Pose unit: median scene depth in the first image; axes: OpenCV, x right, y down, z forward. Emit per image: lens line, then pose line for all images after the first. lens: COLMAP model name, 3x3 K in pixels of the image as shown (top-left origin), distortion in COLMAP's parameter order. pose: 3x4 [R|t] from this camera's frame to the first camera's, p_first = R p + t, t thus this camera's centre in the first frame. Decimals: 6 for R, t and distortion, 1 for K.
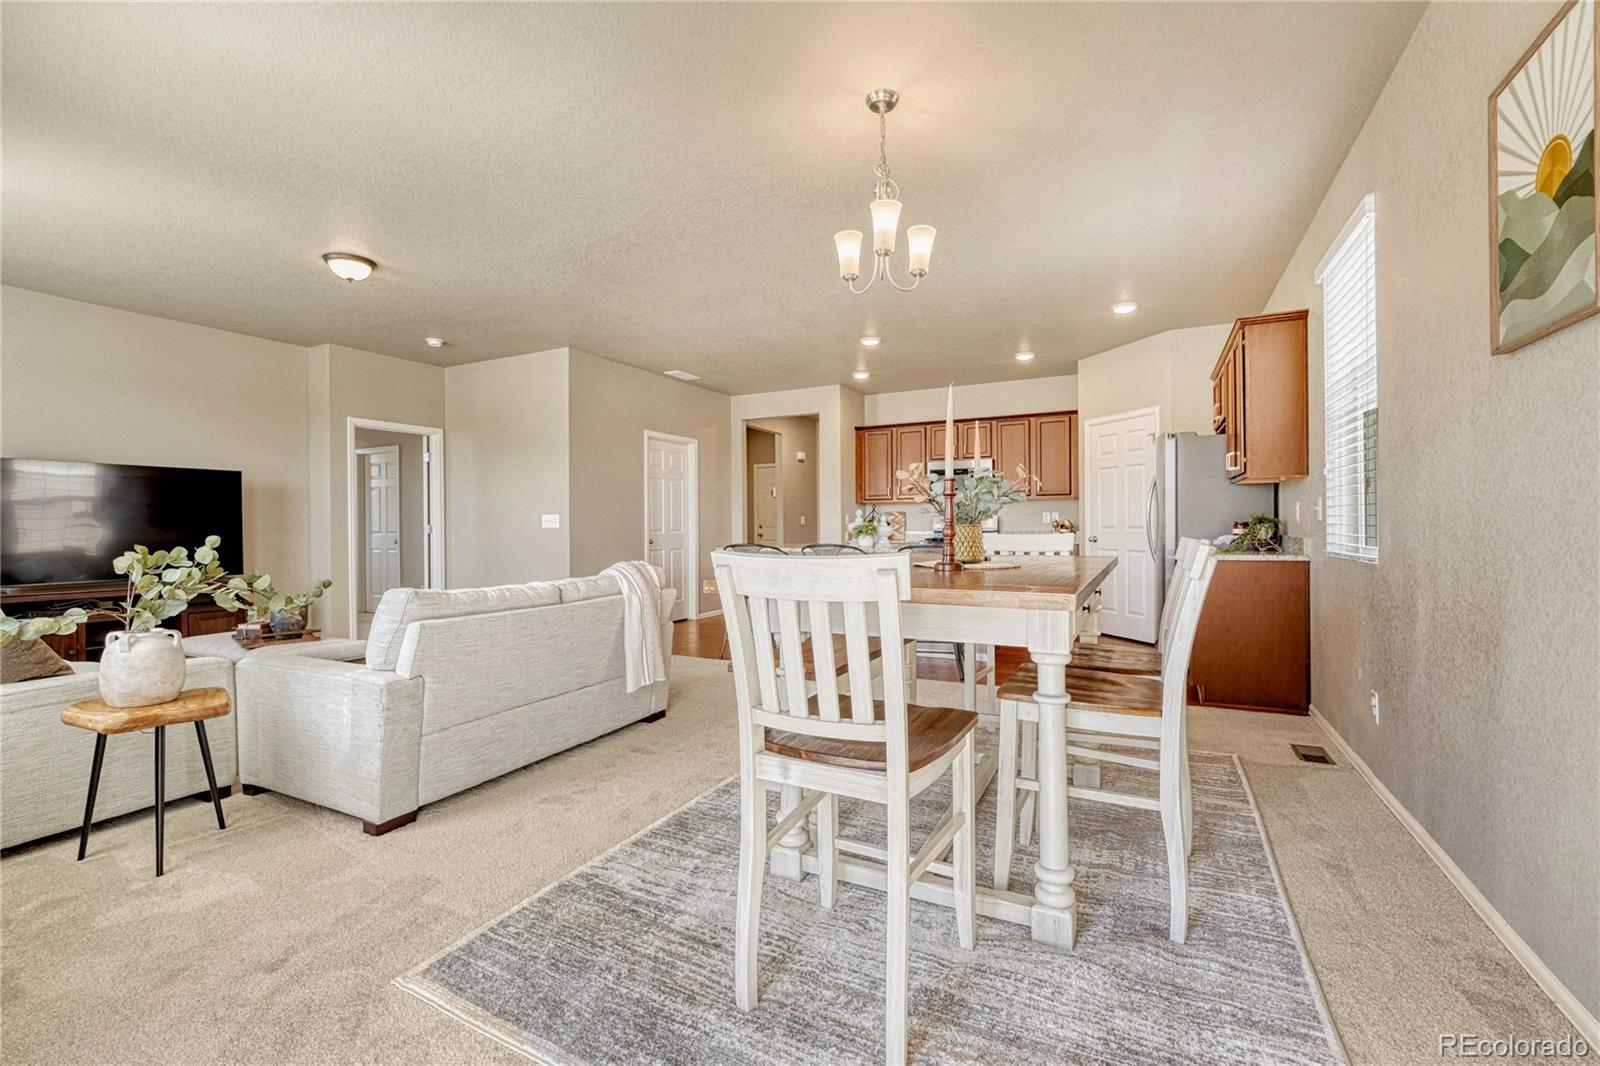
lens RADIAL K [[680.6, 0, 807.8], [0, 680.6, 524.7], [0, 0, 1]] dist [-0.009972, -0.000162]
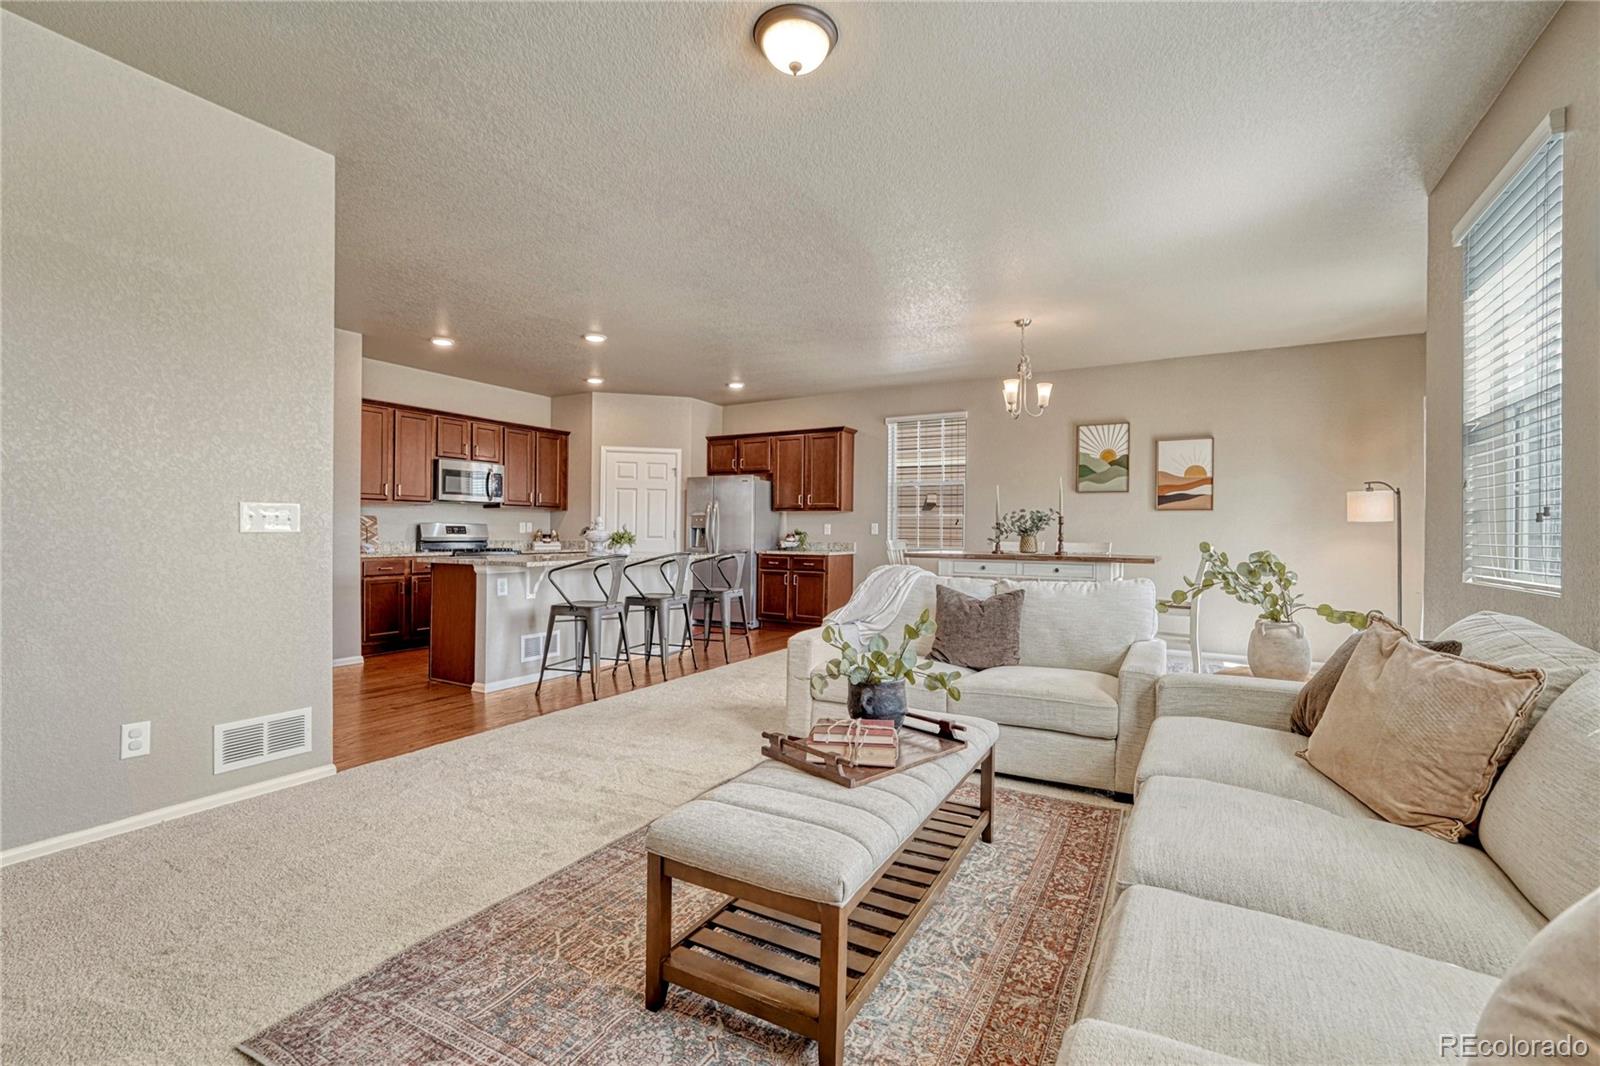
lens RADIAL K [[680.6, 0, 799.2], [0, 680.6, 542.6], [0, 0, 1]] dist [-0.009972, -0.000162]
pose [[0.060277, -0.004100, 0.998173, -0.662360], [-0.005810, 0.999973, 0.004458, 0.005917], [-0.998165, -0.006068, 0.060252, 0.511376]]
